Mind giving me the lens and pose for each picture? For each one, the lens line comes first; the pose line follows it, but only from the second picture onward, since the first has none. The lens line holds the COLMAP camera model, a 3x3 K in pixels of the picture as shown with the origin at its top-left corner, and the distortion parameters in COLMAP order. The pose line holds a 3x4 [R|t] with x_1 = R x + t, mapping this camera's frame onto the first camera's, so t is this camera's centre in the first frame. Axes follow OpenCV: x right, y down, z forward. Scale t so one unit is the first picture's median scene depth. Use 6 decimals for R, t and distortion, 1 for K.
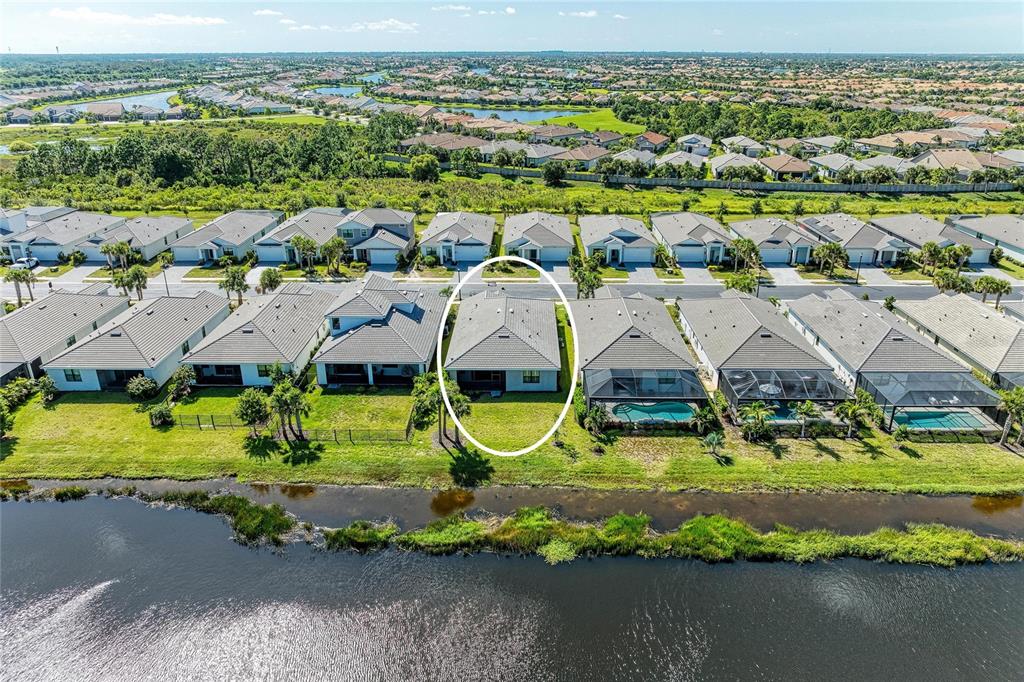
lens RADIAL K [[694.7, 0, 512.0], [0, 694.7, 341.0], [0, 0, 1]] dist [-0.012609, 0.001932]
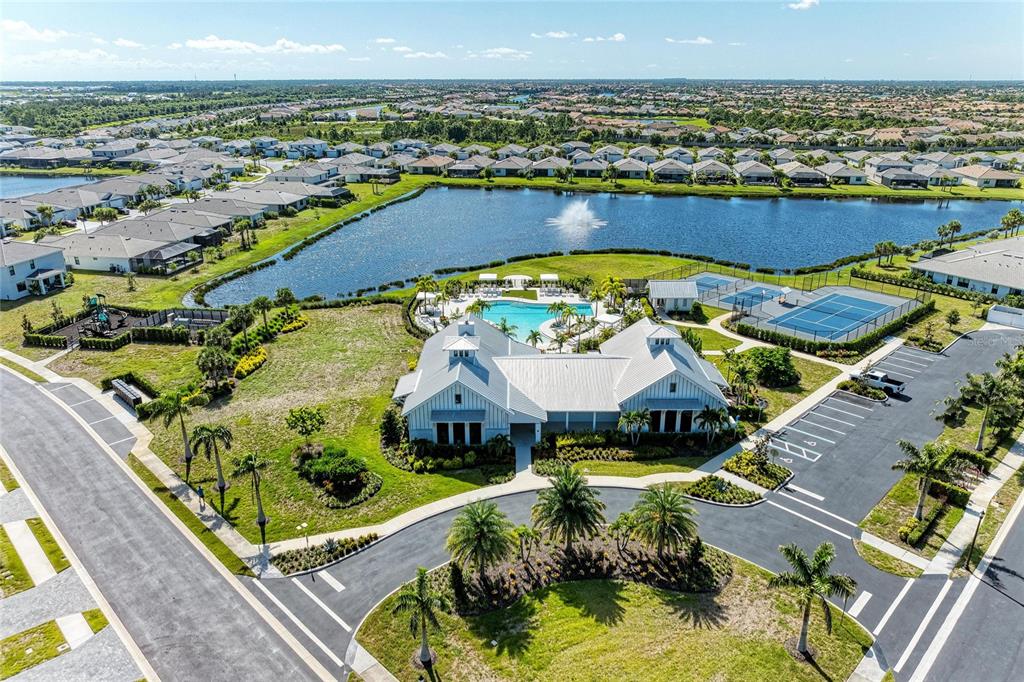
lens RADIAL K [[694.7, 0, 512.0], [0, 694.7, 341.0], [0, 0, 1]] dist [-0.012609, 0.001932]
pose [[0.986451, 0.058834, -0.153146, -0.001608], [-0.064090, 0.997505, -0.029605, 0.160141], [0.151022, 0.039019, 0.987760, -0.375325]]
